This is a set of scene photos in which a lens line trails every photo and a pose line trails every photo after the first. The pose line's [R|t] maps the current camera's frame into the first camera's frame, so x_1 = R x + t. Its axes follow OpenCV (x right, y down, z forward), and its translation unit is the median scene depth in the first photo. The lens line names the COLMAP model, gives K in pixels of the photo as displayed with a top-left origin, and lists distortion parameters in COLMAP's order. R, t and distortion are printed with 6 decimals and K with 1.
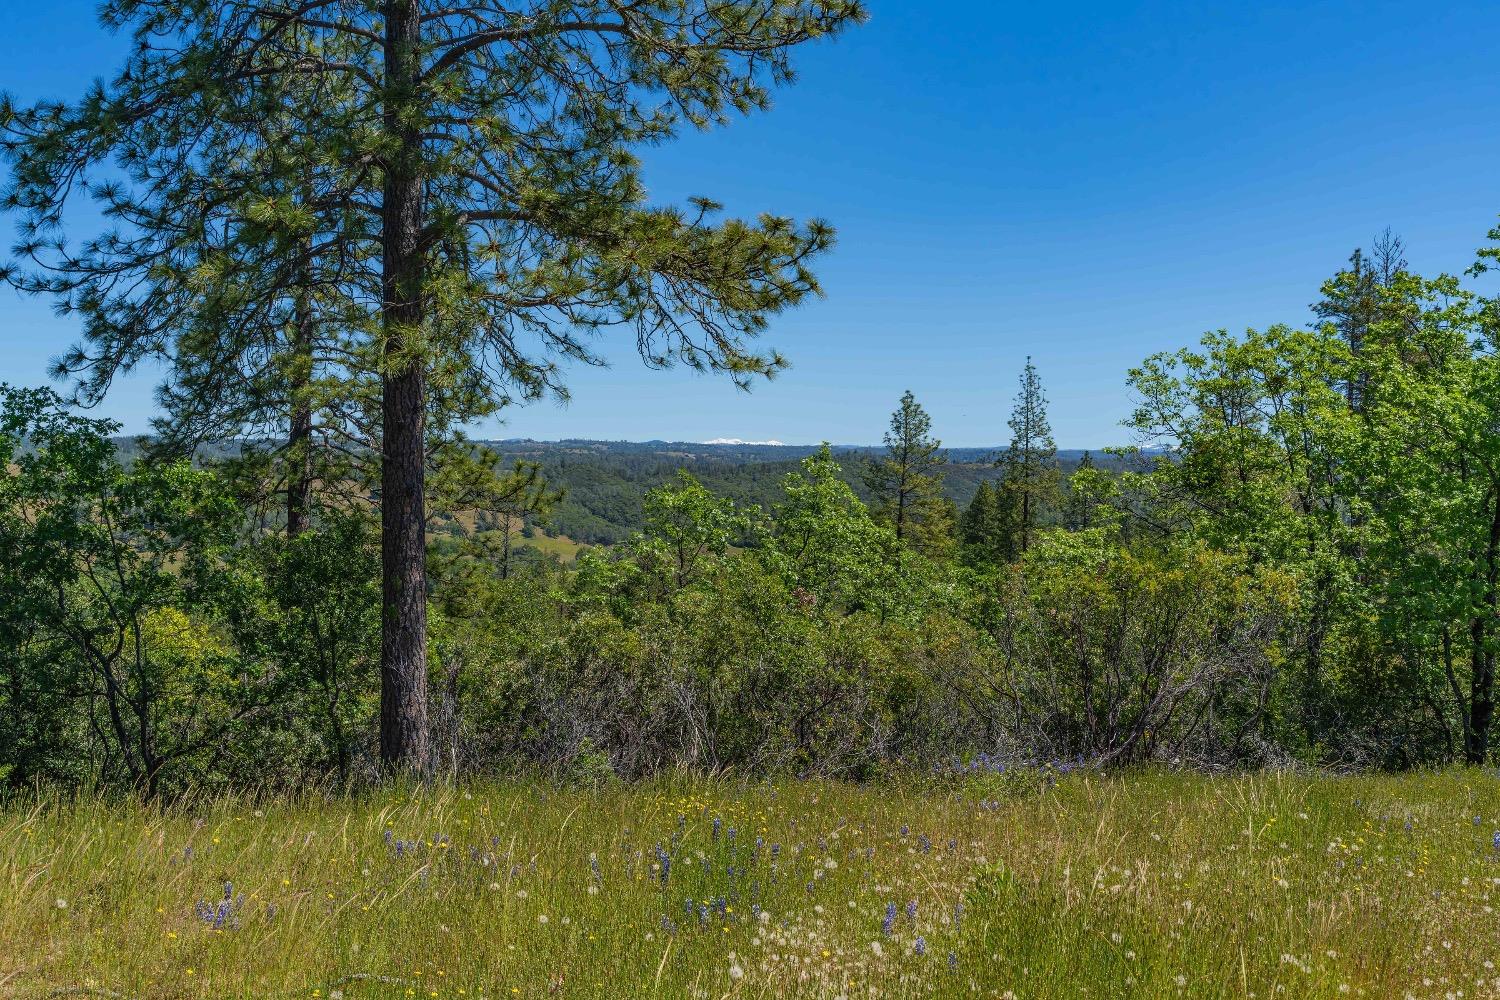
lens RADIAL K [[1481.2, 0, 746.4], [0, 1481.2, 494.7], [0, 0, 1]] dist [0.021874, 0.000000]
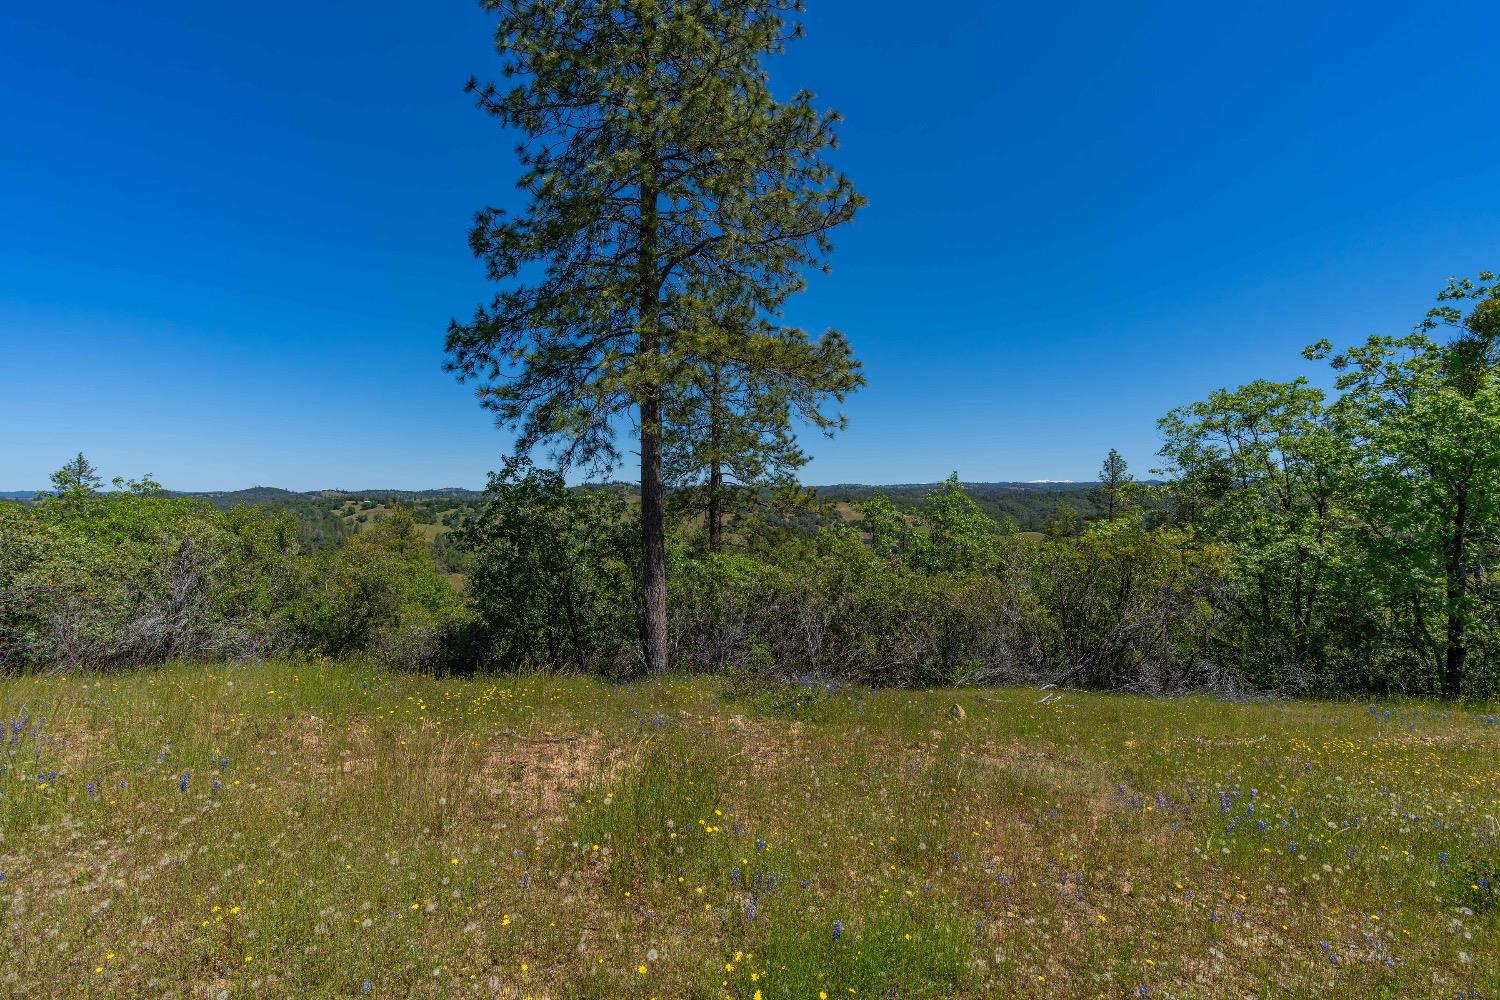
lens RADIAL K [[682.5, 0, 752.1], [0, 682.5, 495.7], [0, 0, 1]] dist [0.000423, 0.002792]
pose [[0.911227, -0.017822, -0.411519, 0.164499], [0.009468, 0.999706, -0.022330, 0.008661], [0.411796, 0.016452, 0.911128, 0.168256]]
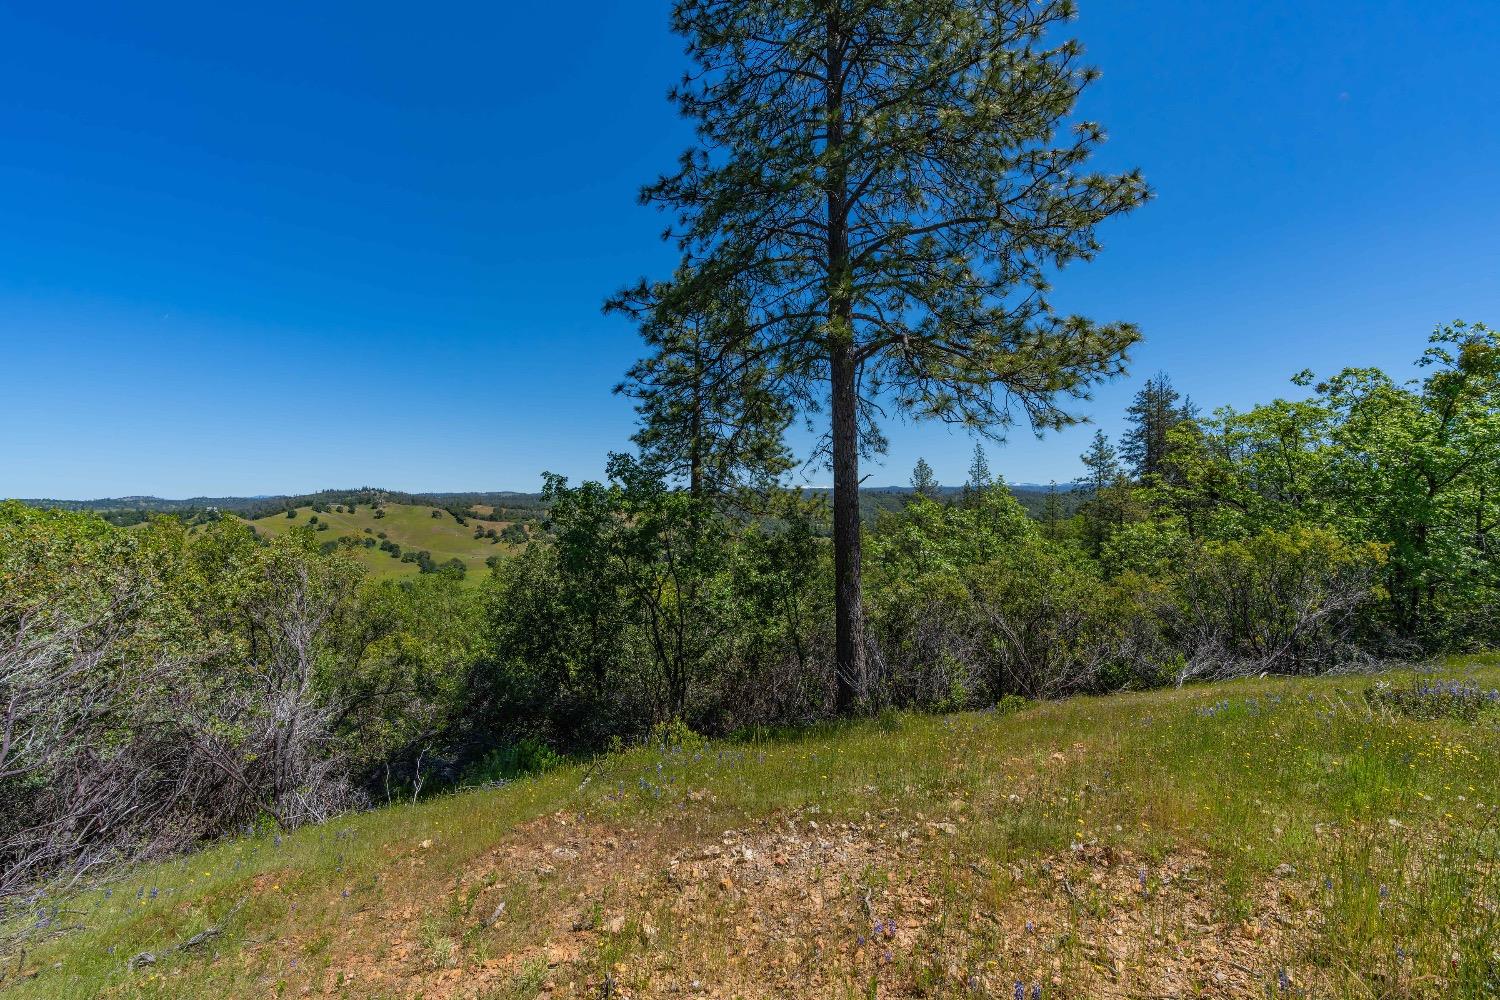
lens RADIAL K [[682.5, 0, 737.3], [0, 682.5, 502.3], [0, 0, 1]] dist [0.000423, 0.002792]
pose [[0.993816, -0.025505, -0.108074, -0.168778], [0.023889, 0.999583, -0.016224, 0.003345], [0.108443, 0.013542, 0.994010, 0.125895]]
